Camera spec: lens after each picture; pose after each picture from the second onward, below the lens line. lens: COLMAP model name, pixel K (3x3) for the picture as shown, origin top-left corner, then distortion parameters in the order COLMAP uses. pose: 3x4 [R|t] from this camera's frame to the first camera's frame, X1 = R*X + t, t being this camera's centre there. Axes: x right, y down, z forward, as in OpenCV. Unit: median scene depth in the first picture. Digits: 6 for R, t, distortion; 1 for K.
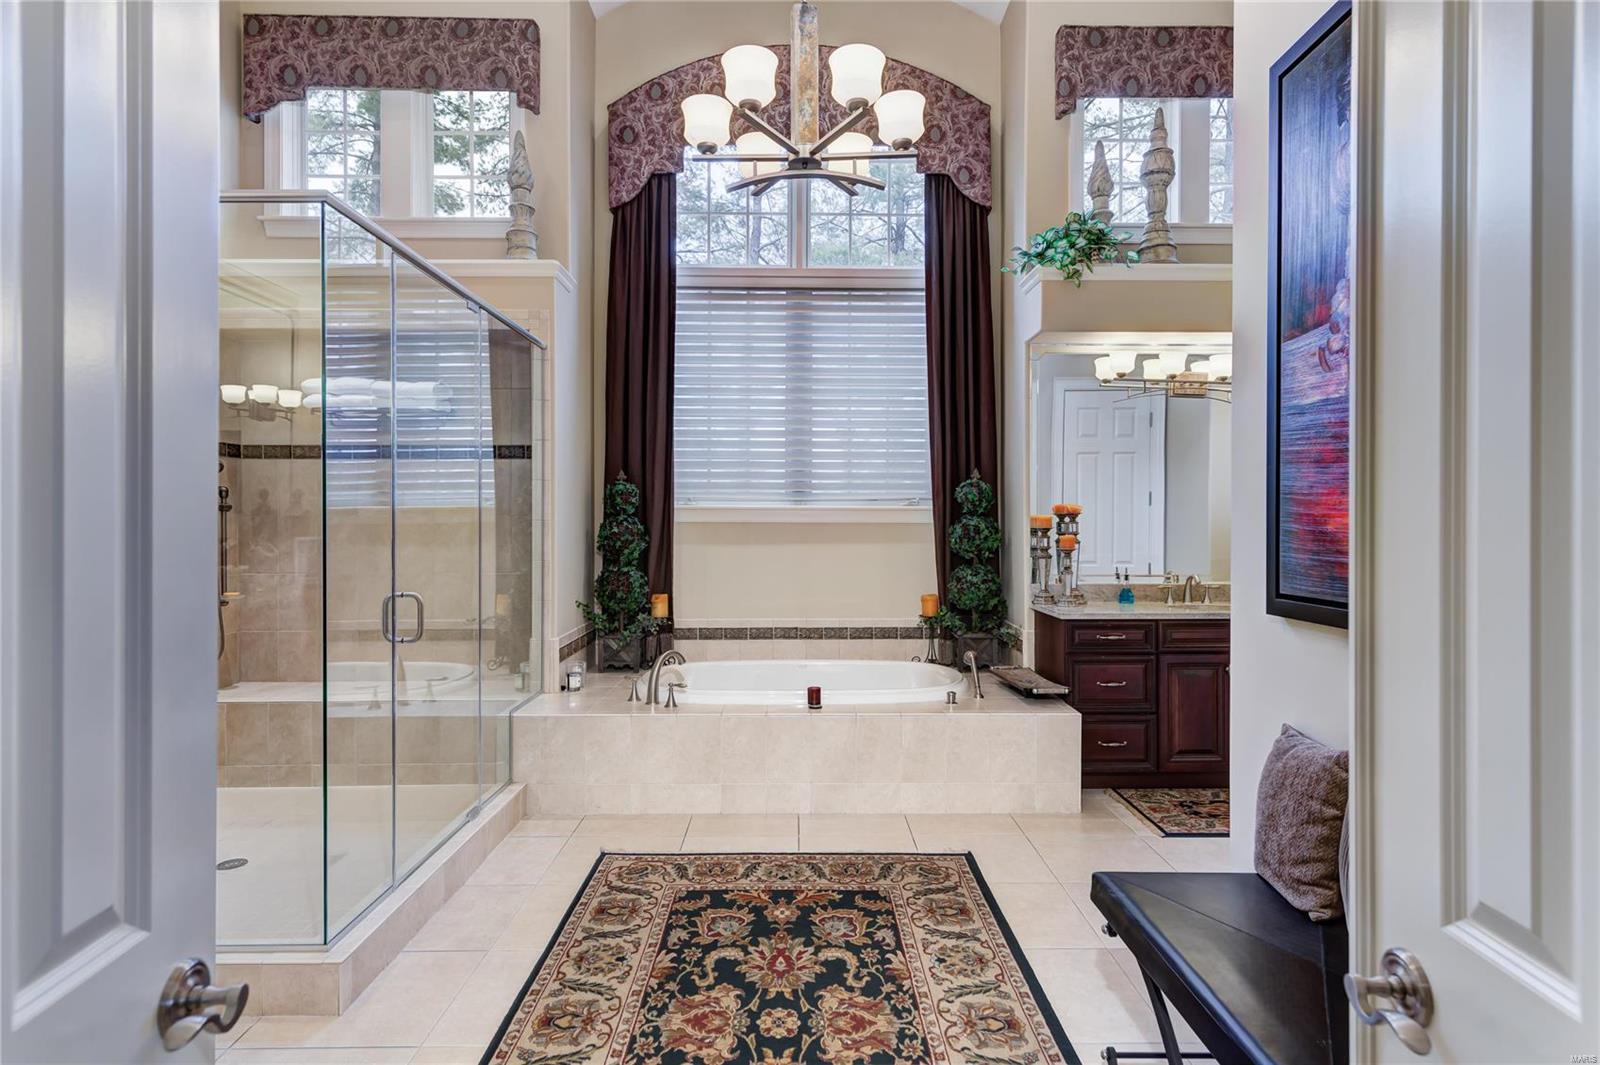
lens RADIAL K [[824.7, 0, 793.7], [0, 824.7, 526.4], [0, 0, 1]] dist [0.004892, -0.002017]
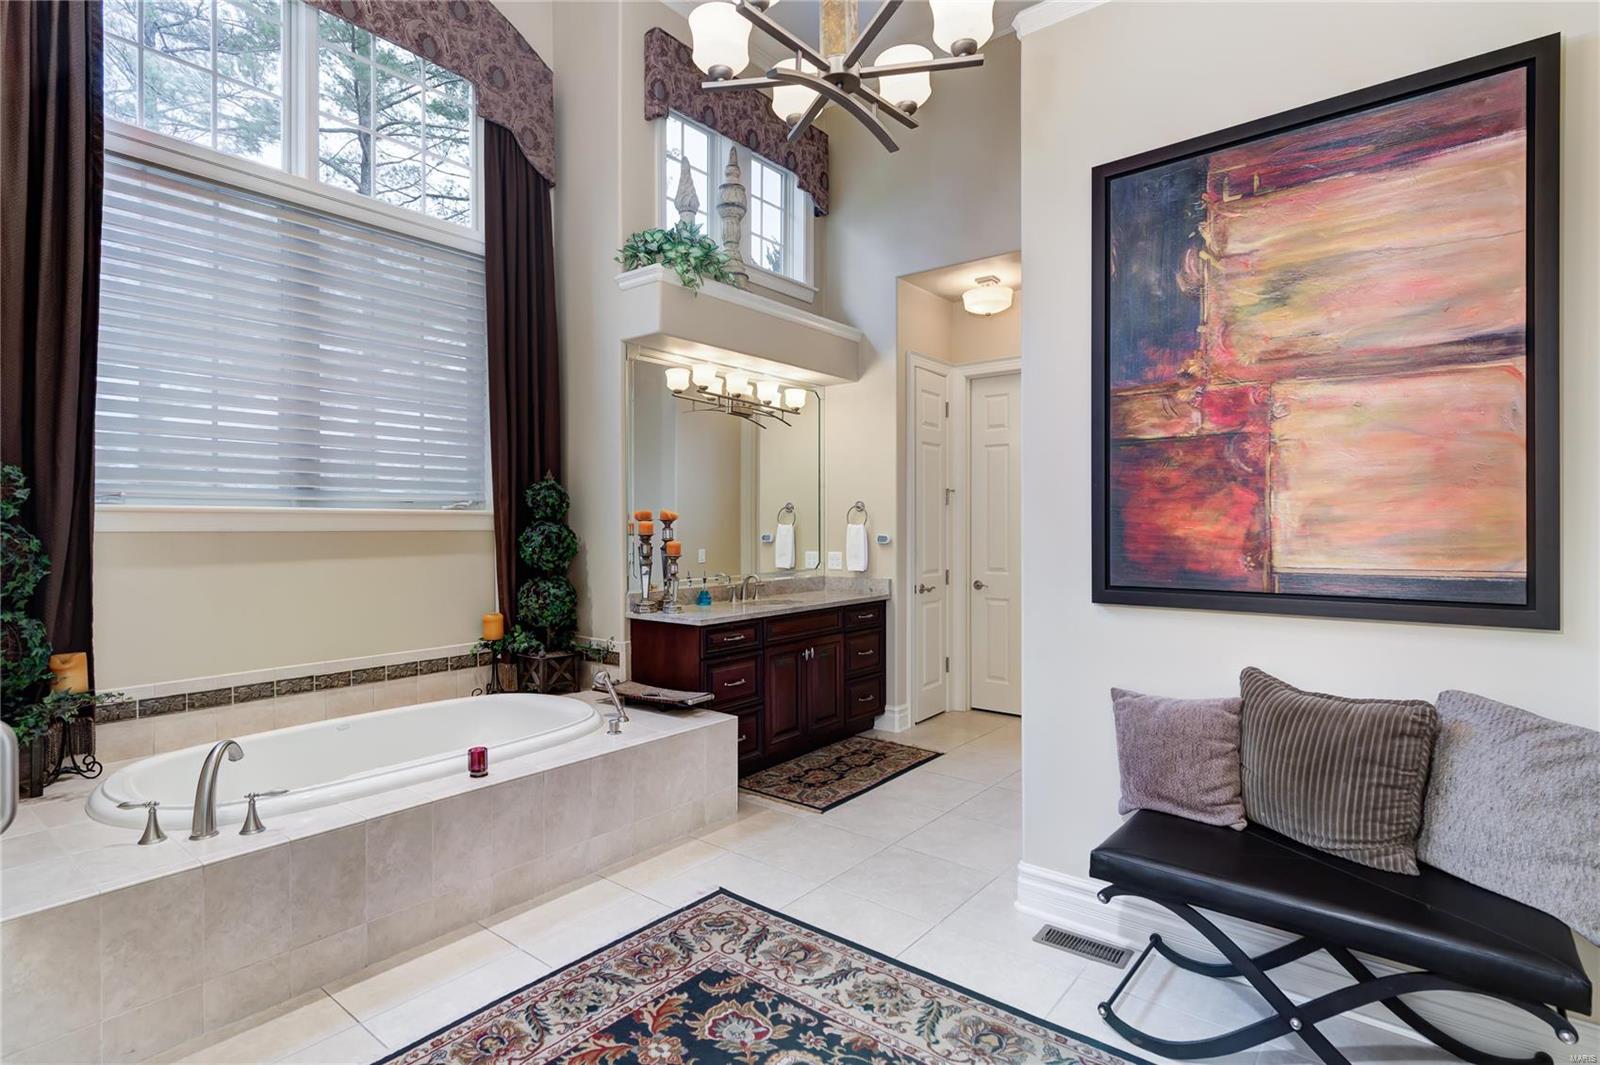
lens RADIAL K [[788.3, 0, 782.2], [0, 788.3, 528.5], [0, 0, 1]] dist [0.009770, -0.006145]
pose [[0.645985, -0.006456, 0.763323, -0.358392], [0.007699, 0.999968, 0.001943, -0.006955], [-0.763311, 0.004622, 0.646014, 0.325079]]
